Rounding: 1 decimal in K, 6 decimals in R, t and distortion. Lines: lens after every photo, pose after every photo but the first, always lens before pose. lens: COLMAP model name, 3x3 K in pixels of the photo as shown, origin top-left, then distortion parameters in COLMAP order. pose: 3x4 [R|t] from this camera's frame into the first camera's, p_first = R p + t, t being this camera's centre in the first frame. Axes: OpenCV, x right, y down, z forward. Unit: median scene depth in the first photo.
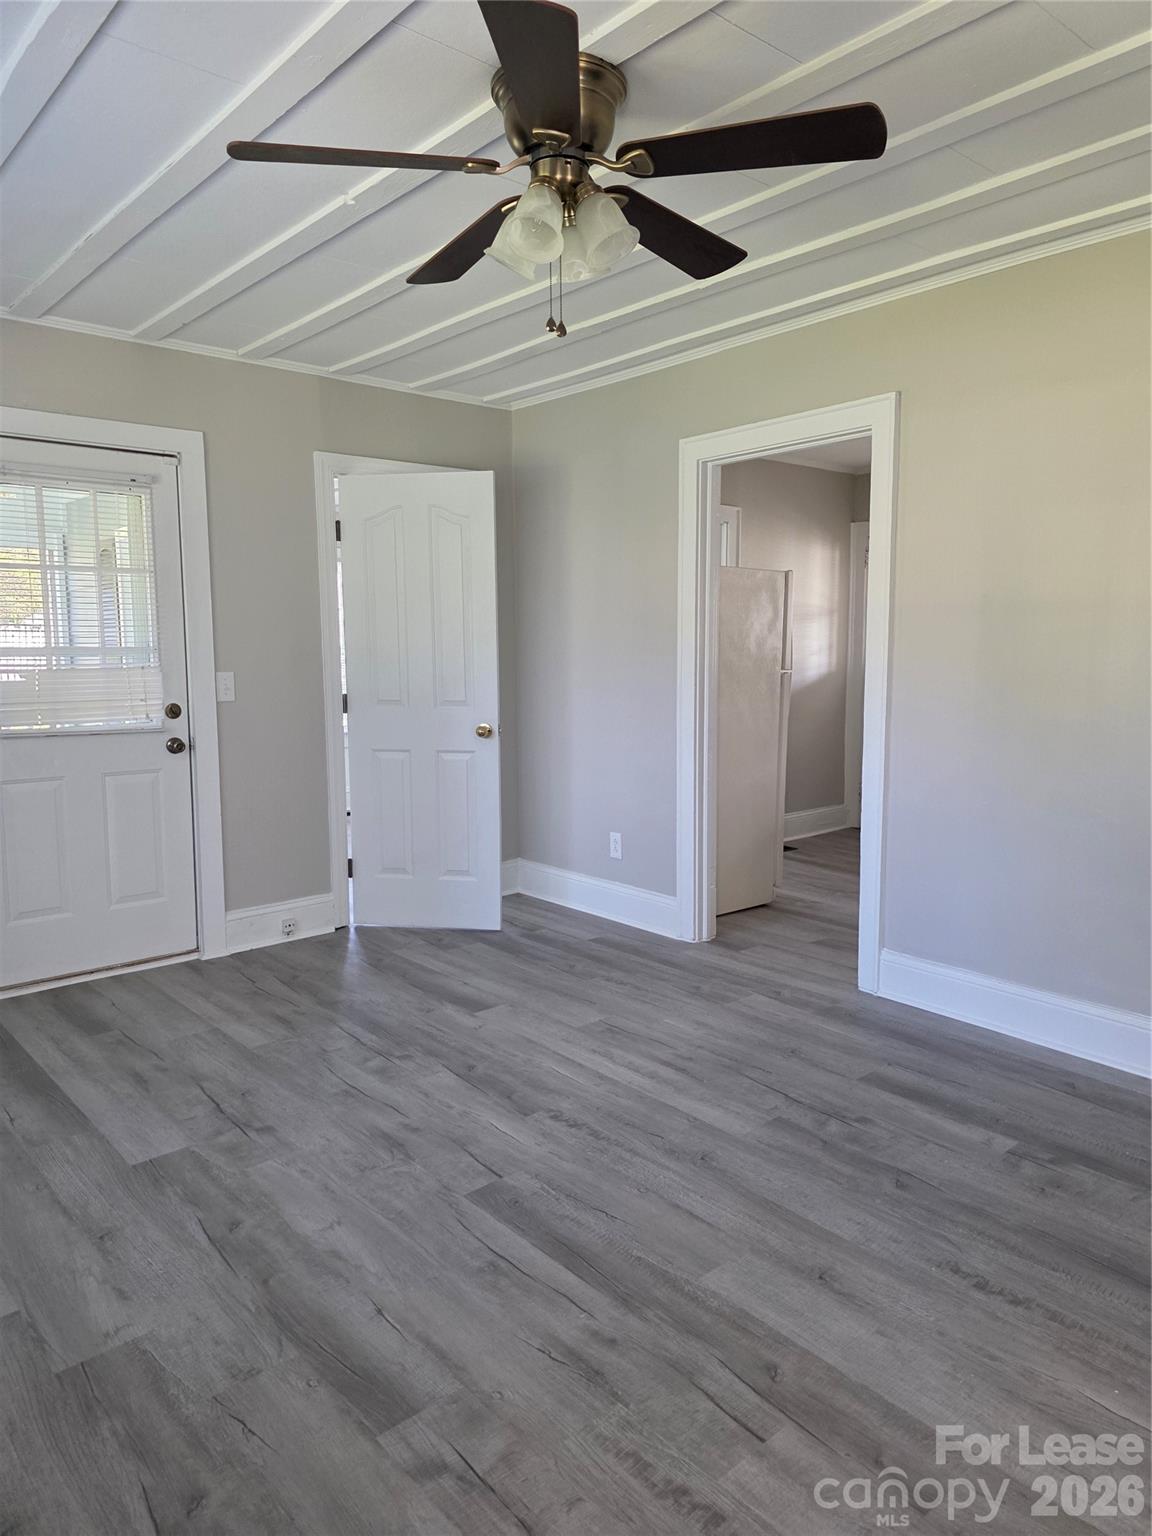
lens RADIAL K [[1043.1, 0, 576.0], [0, 1043.1, 768.0], [0, 0, 1]] dist [0.003003, 0.000430]
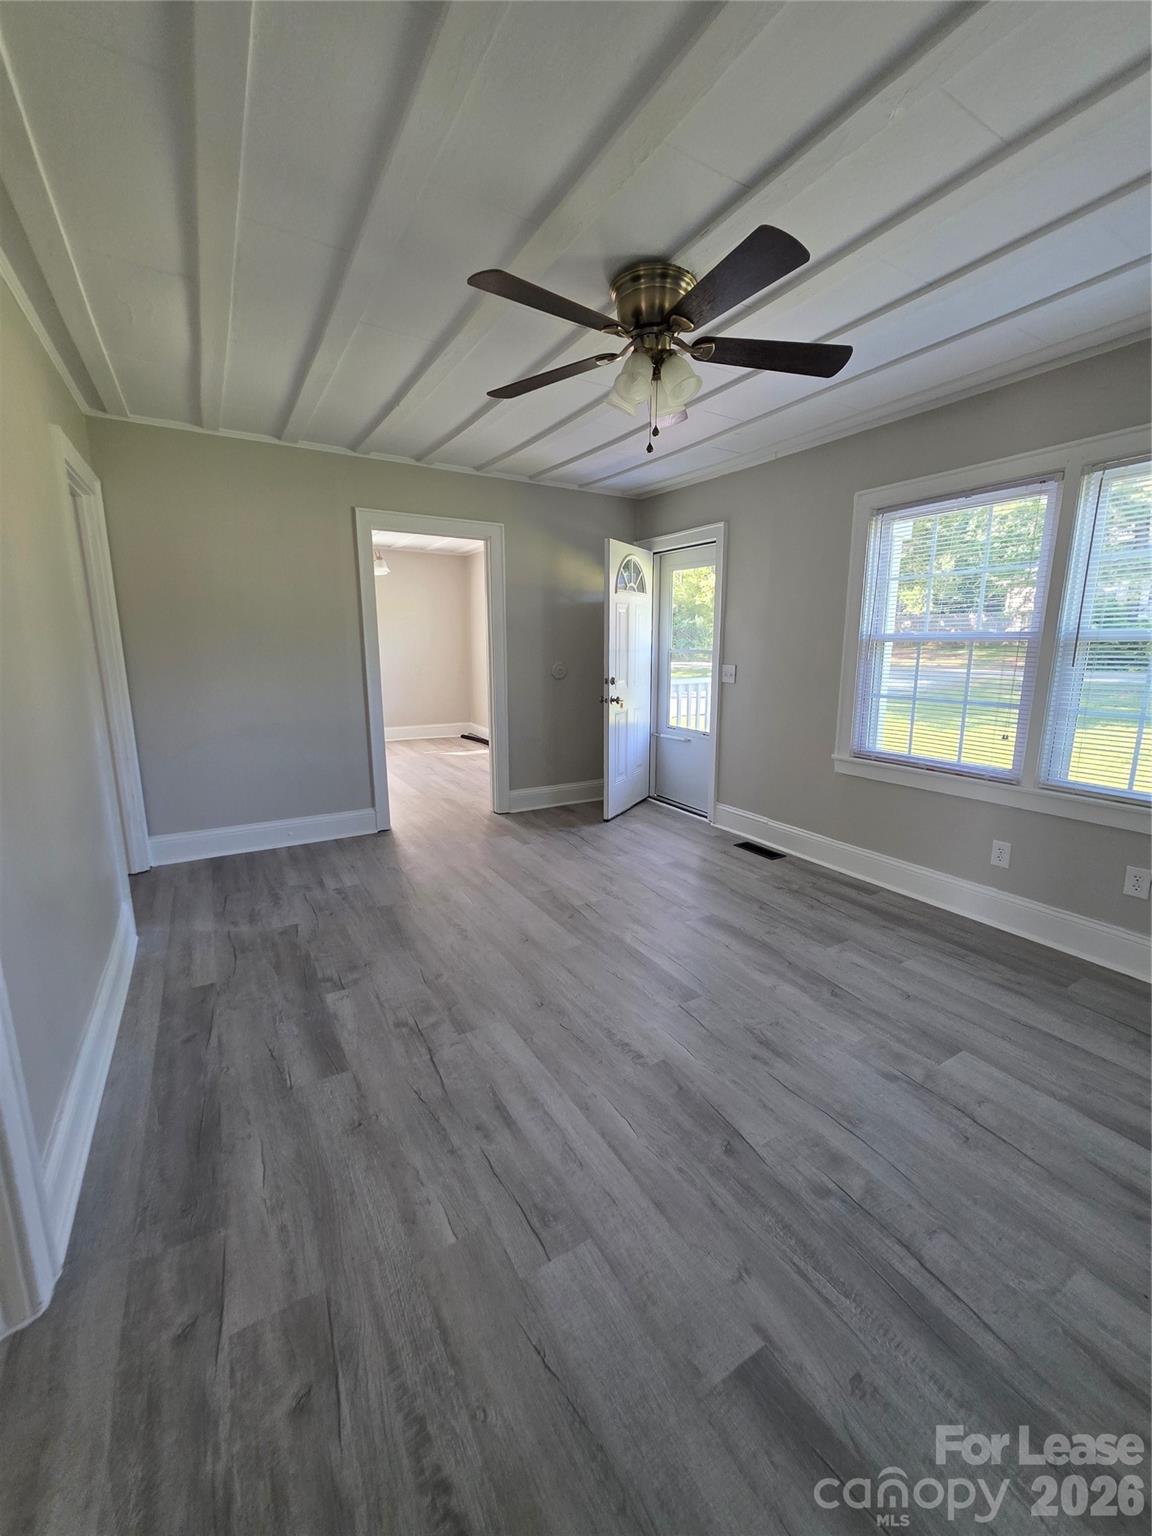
lens RADIAL K [[613.2, 0, 579.5], [0, 613.2, 758.3], [0, 0, 1]] dist [0.000299, -0.000314]
pose [[-0.985210, -0.030843, 0.168550, -0.058401], [0.021729, 0.953236, 0.301445, -0.193095], [-0.169965, 0.300649, -0.938468, 1.512495]]
